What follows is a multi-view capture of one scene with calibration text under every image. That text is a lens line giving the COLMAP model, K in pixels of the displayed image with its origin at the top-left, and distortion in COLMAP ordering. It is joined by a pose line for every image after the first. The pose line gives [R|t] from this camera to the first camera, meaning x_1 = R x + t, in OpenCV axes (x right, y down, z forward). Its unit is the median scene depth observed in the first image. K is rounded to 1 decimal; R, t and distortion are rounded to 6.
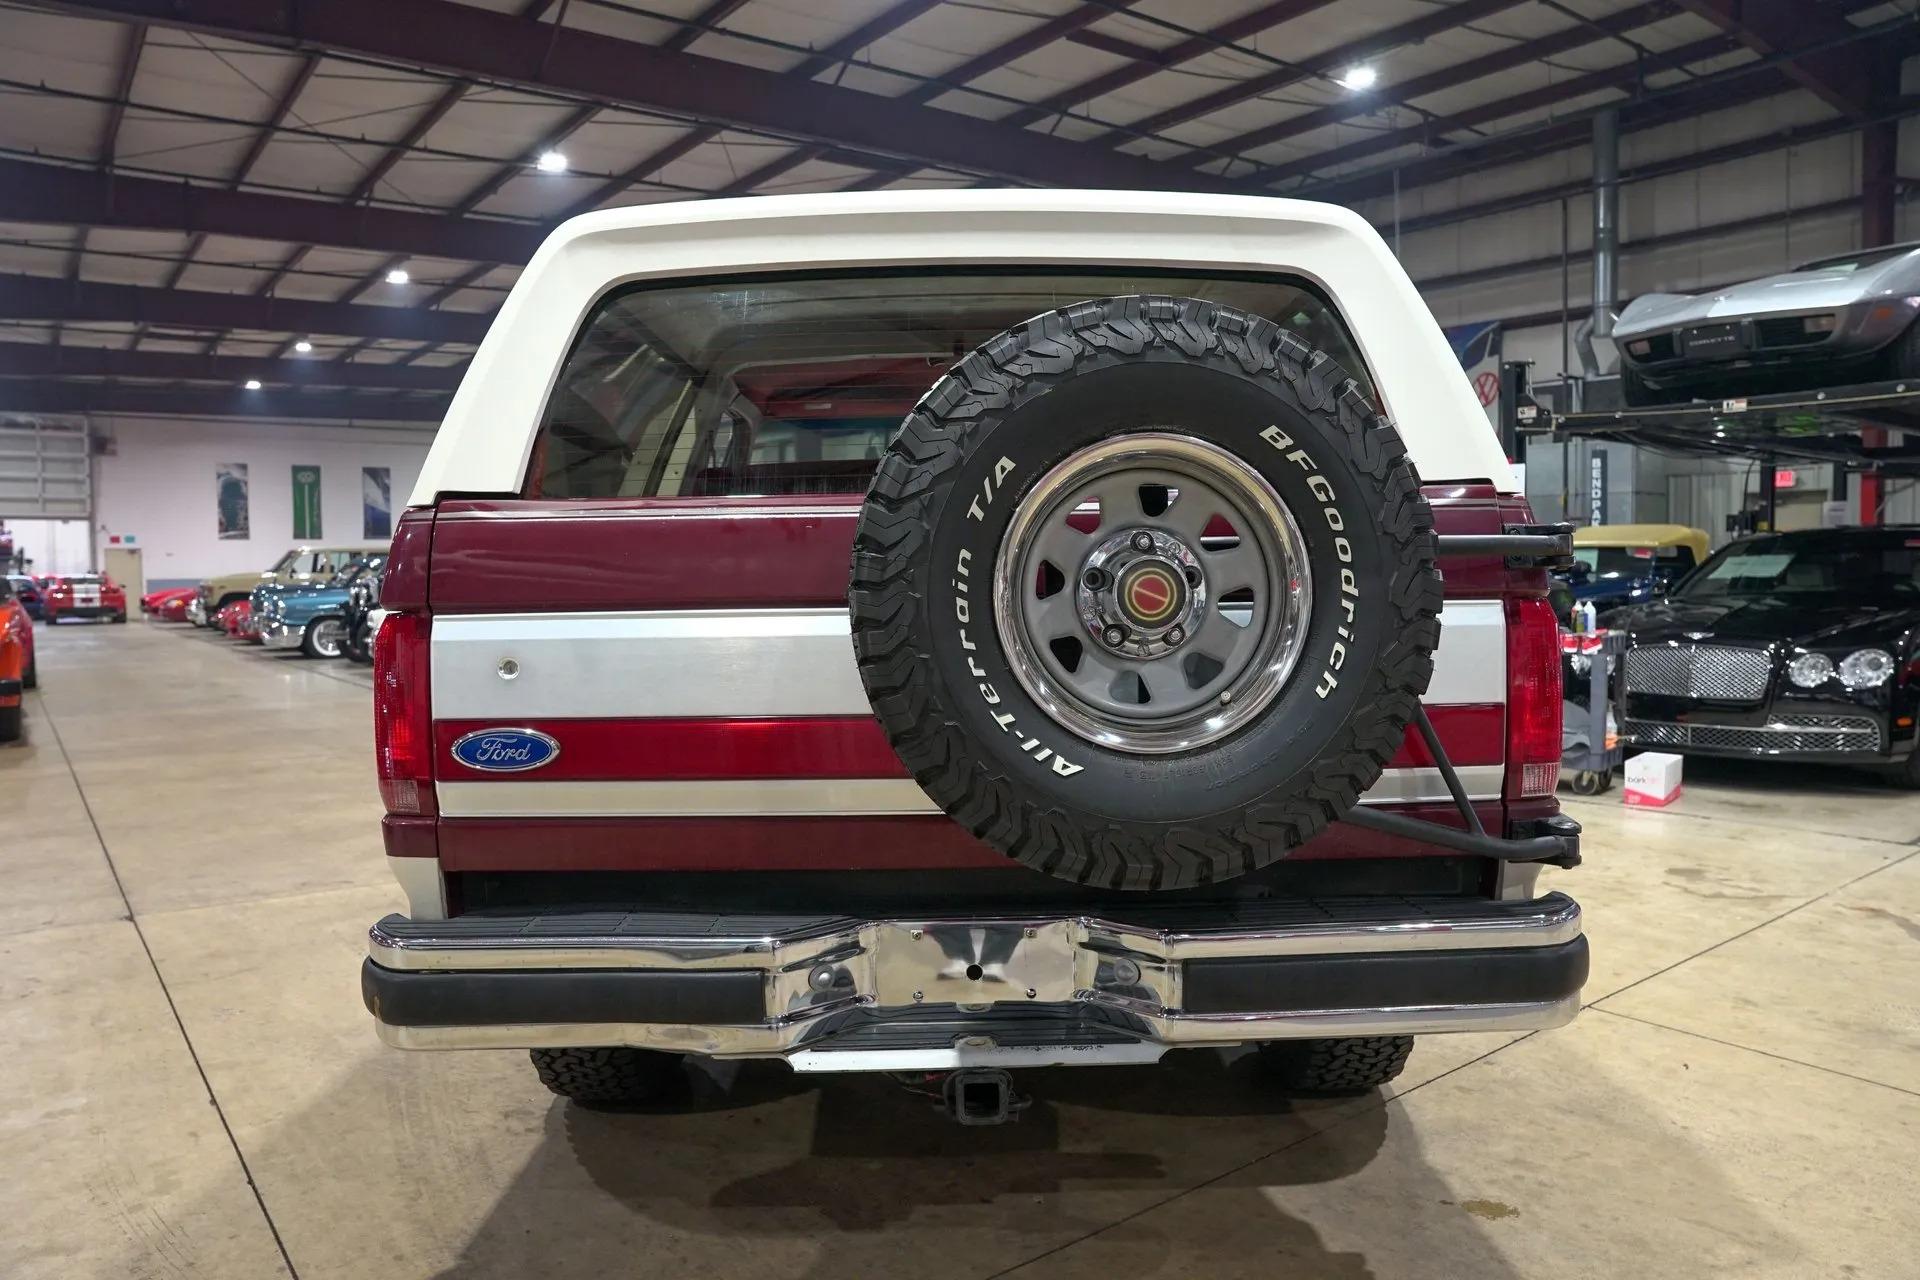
lens RADIAL K [[1316.0, 0, 960.0], [0, 1316.0, 640.0], [0, 0, 1]] dist [-0.143245, 0.114532]
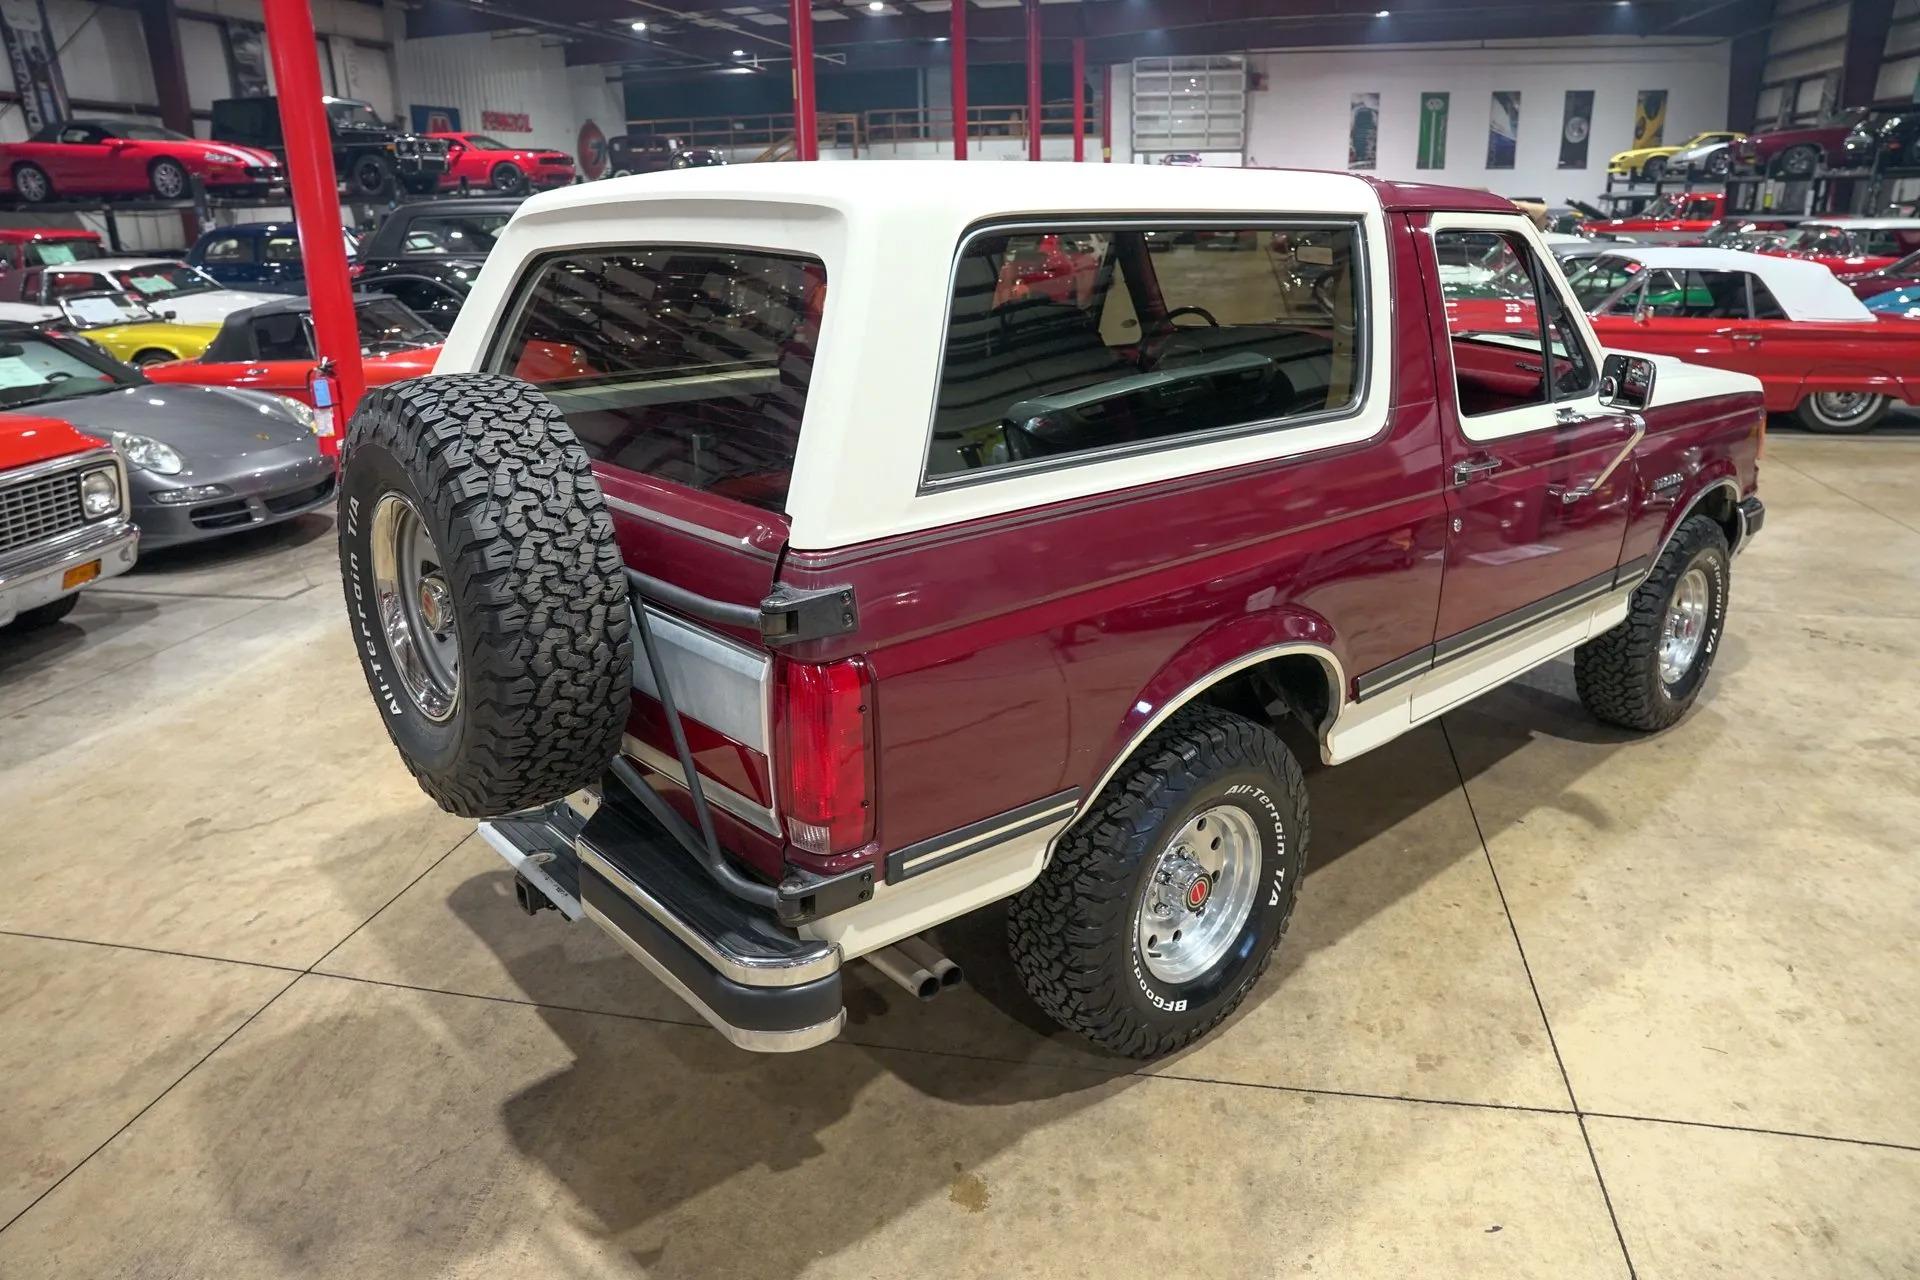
lens RADIAL K [[1319.1, 0, 966.8], [0, 1319.1, 631.1], [0, 0, 1]] dist [-0.144122, 0.116708]
pose [[0.654362, 0.239247, -0.717336, 0.176551], [-0.027418, 0.955513, 0.293673, -0.049934], [0.755684, -0.172501, 0.631811, 0.067610]]
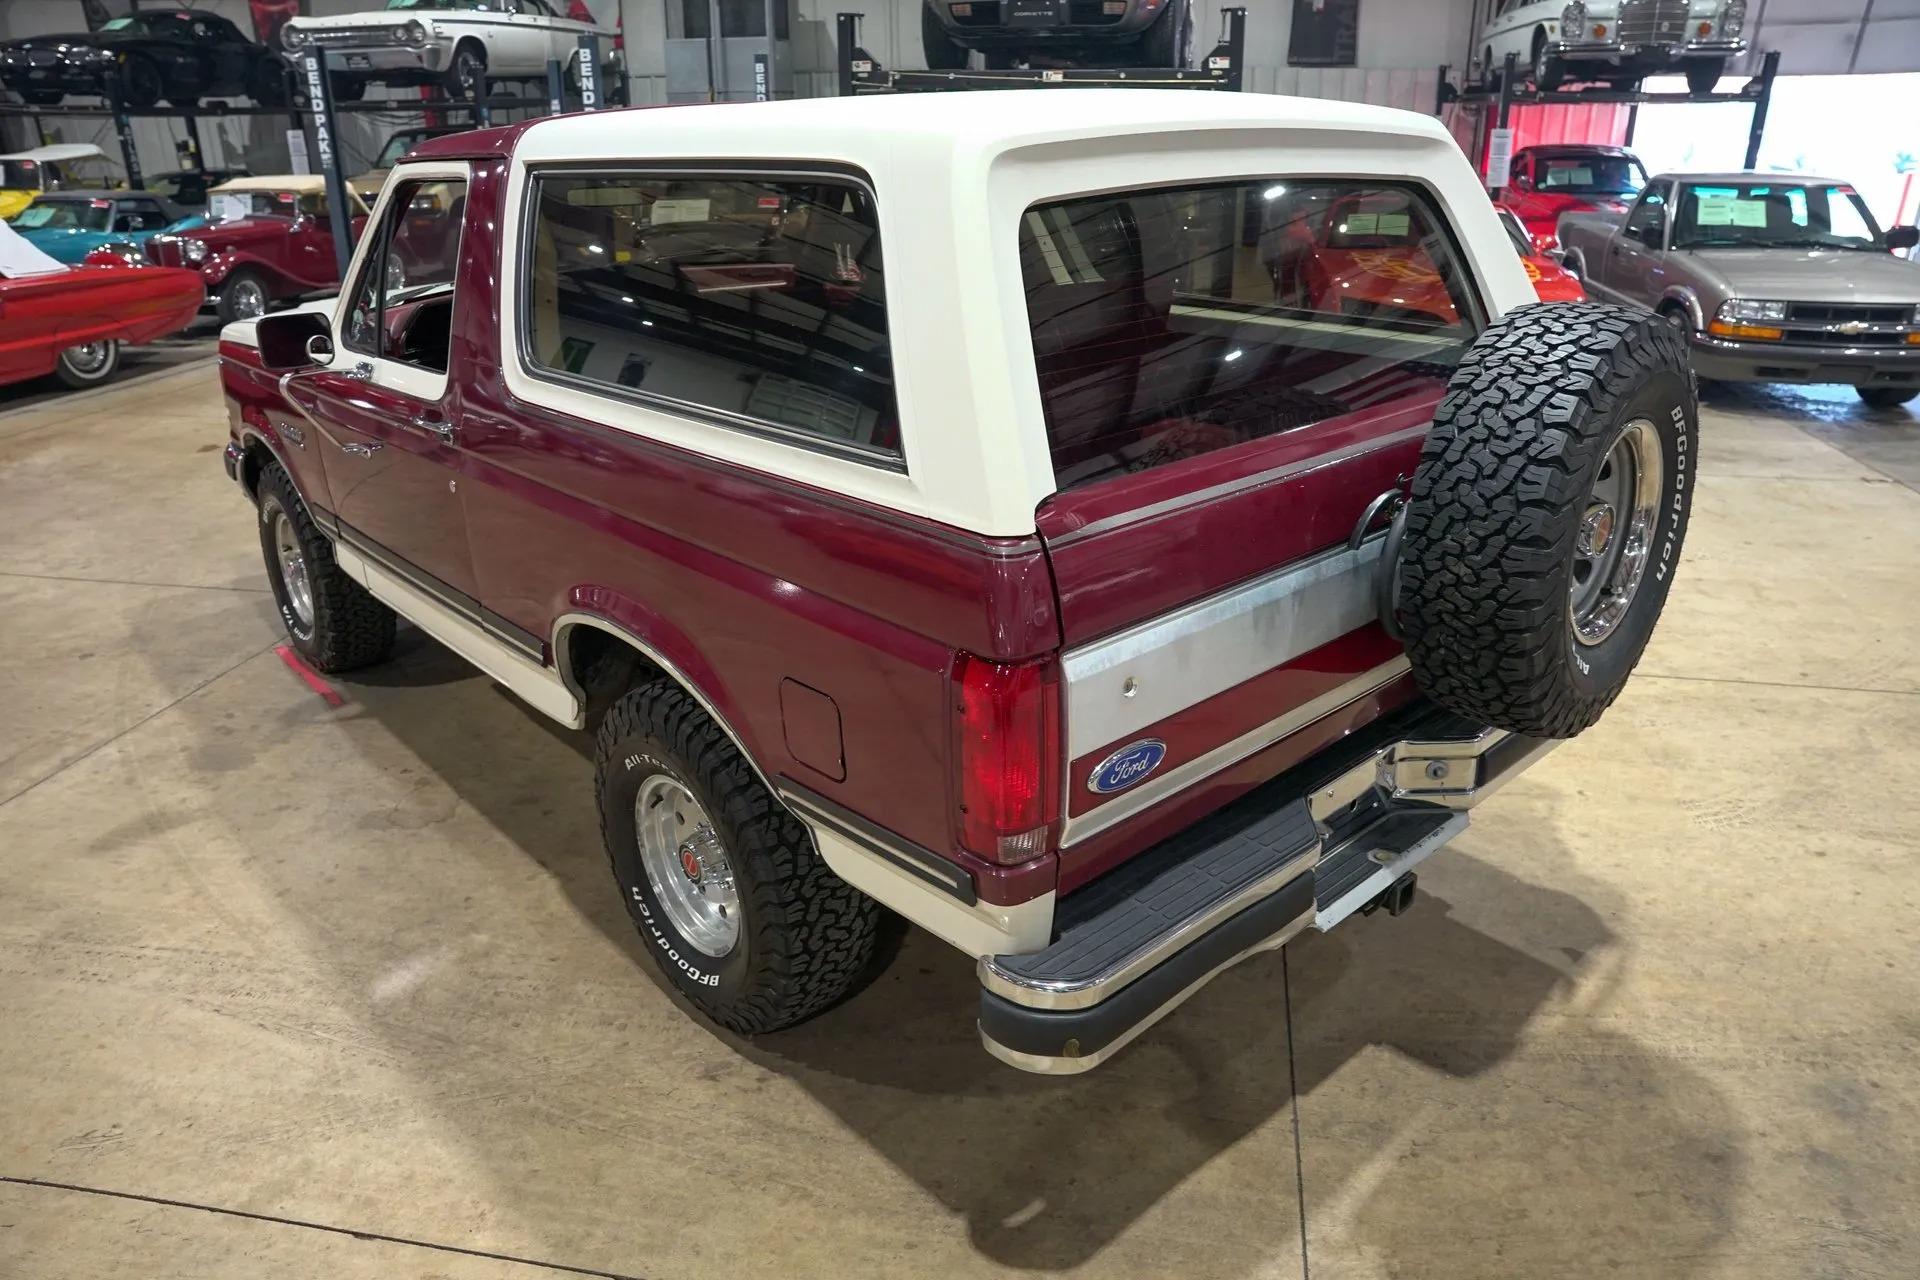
lens RADIAL K [[1316.0, 0, 960.0], [0, 1316.0, 640.0], [0, 0, 1]] dist [-0.143245, 0.114532]
pose [[0.742100, -0.248300, 0.622604, -0.145249], [0.033157, 0.941319, 0.335886, -0.047712], [-0.669469, -0.228618, 0.706785, 0.056914]]
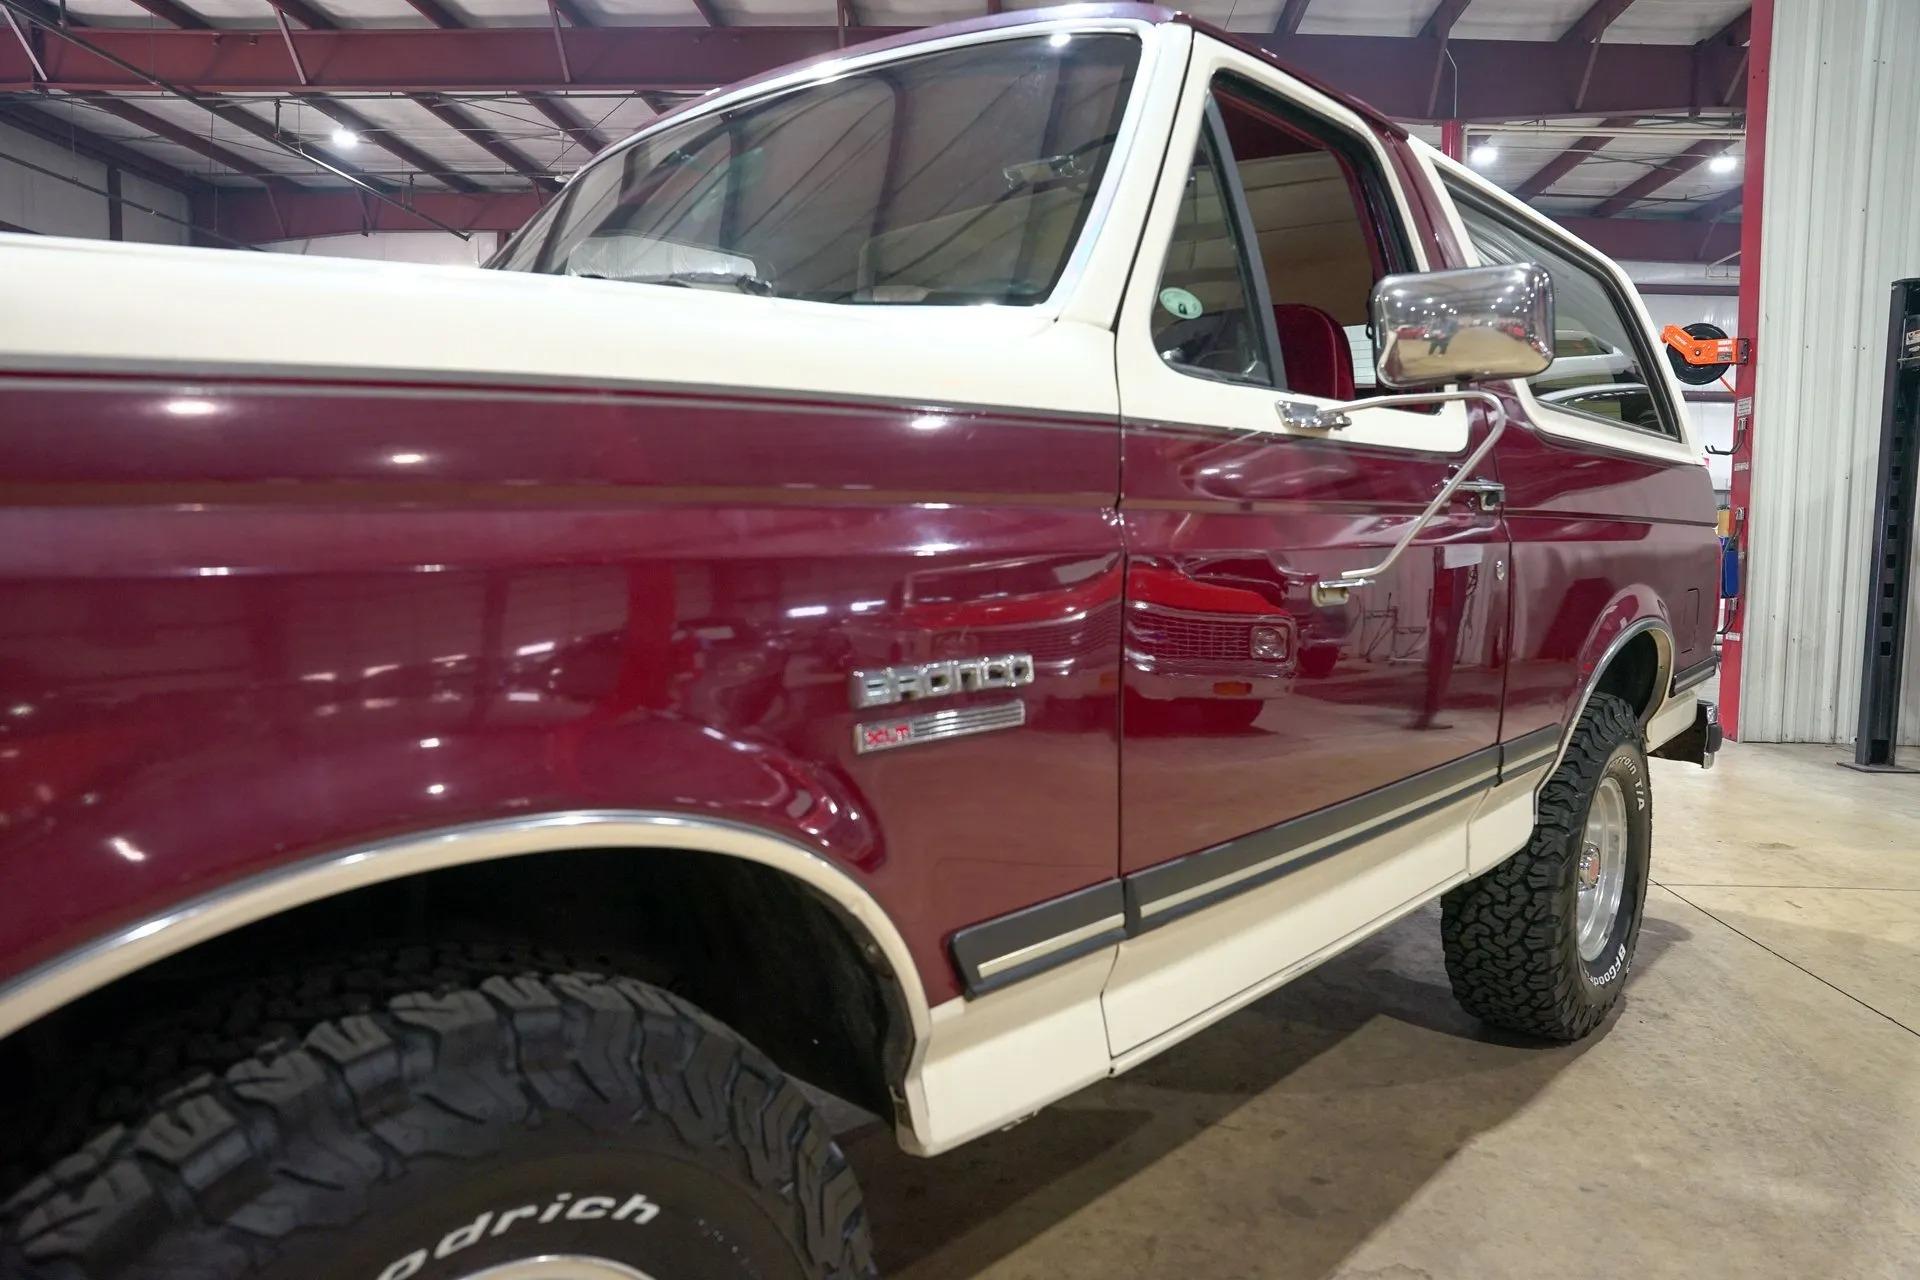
lens RADIAL K [[1326.7, 0, 985.0], [0, 1326.7, 642.5], [0, 0, 1]] dist [-0.137641, 0.123881]
pose [[-0.756467, -0.054093, 0.651791, -0.120157], [0.022932, 0.993767, 0.109090, -0.012047], [-0.653630, 0.097470, -0.750512, 0.424593]]
